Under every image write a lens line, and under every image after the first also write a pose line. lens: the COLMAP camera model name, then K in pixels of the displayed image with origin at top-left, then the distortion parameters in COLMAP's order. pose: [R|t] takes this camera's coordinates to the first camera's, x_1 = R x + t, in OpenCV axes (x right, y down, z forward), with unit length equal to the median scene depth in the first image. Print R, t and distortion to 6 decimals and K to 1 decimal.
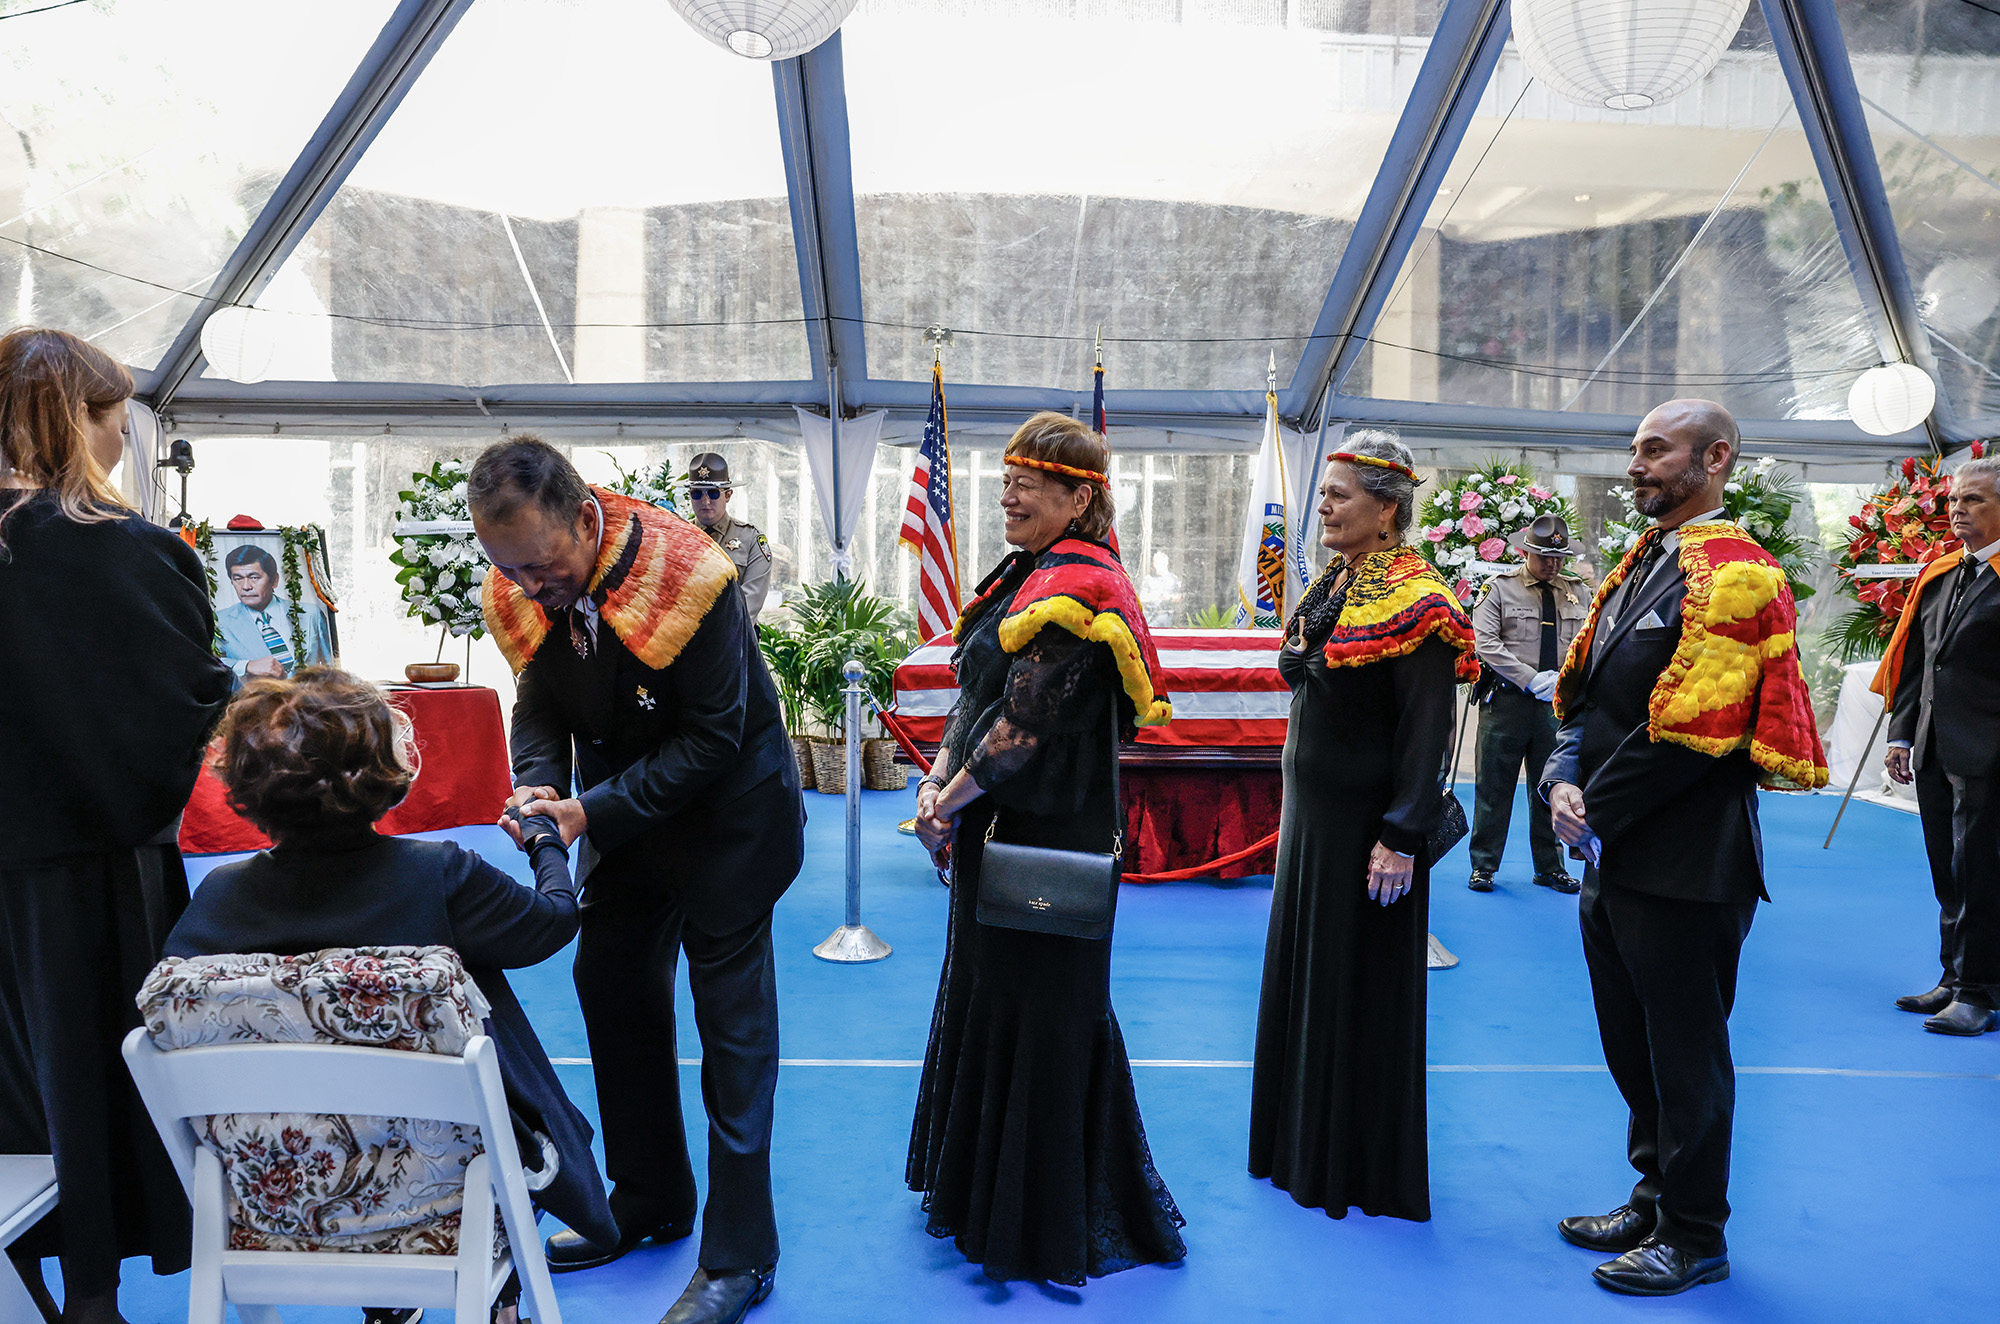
lens RADIAL K [[1357.5, 0, 998.4], [0, 1357.5, 662.0], [0, 0, 1]] dist [-0.075825, 0.004913]
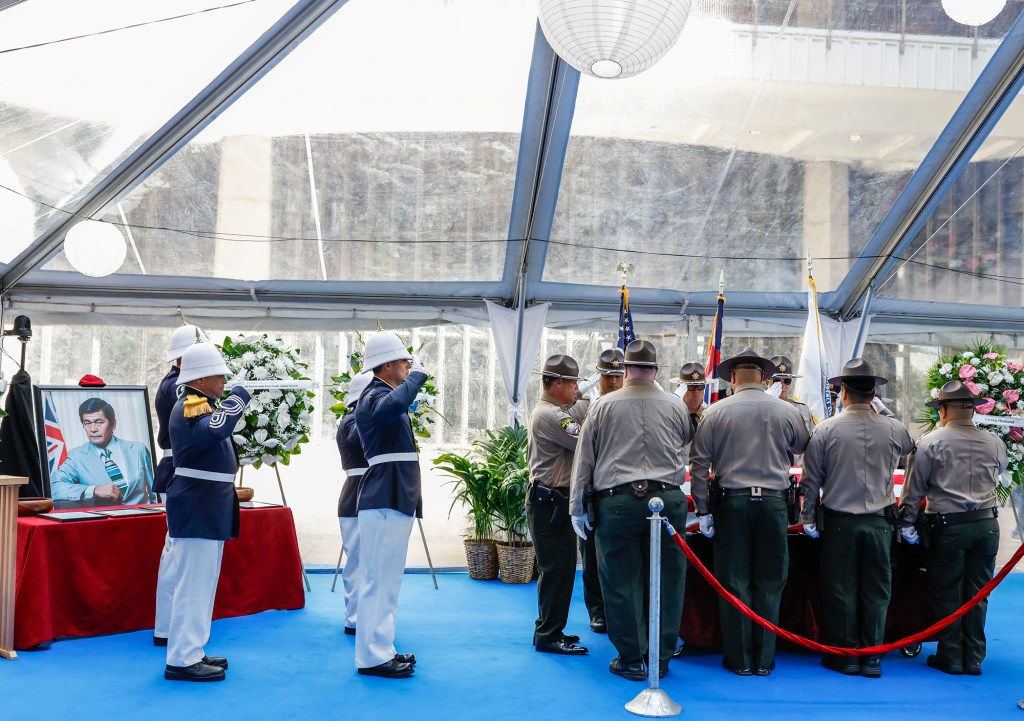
lens RADIAL K [[1024.7, 0, 511.7], [0, 1024.7, 363.6], [0, 0, 1]] dist [-0.029412, 0.000000]
pose [[0.998359, 0.008216, 0.056676, -0.188408], [-0.002421, 0.994825, -0.101573, -0.017920], [-0.057217, 0.101269, 0.993212, -0.036978]]
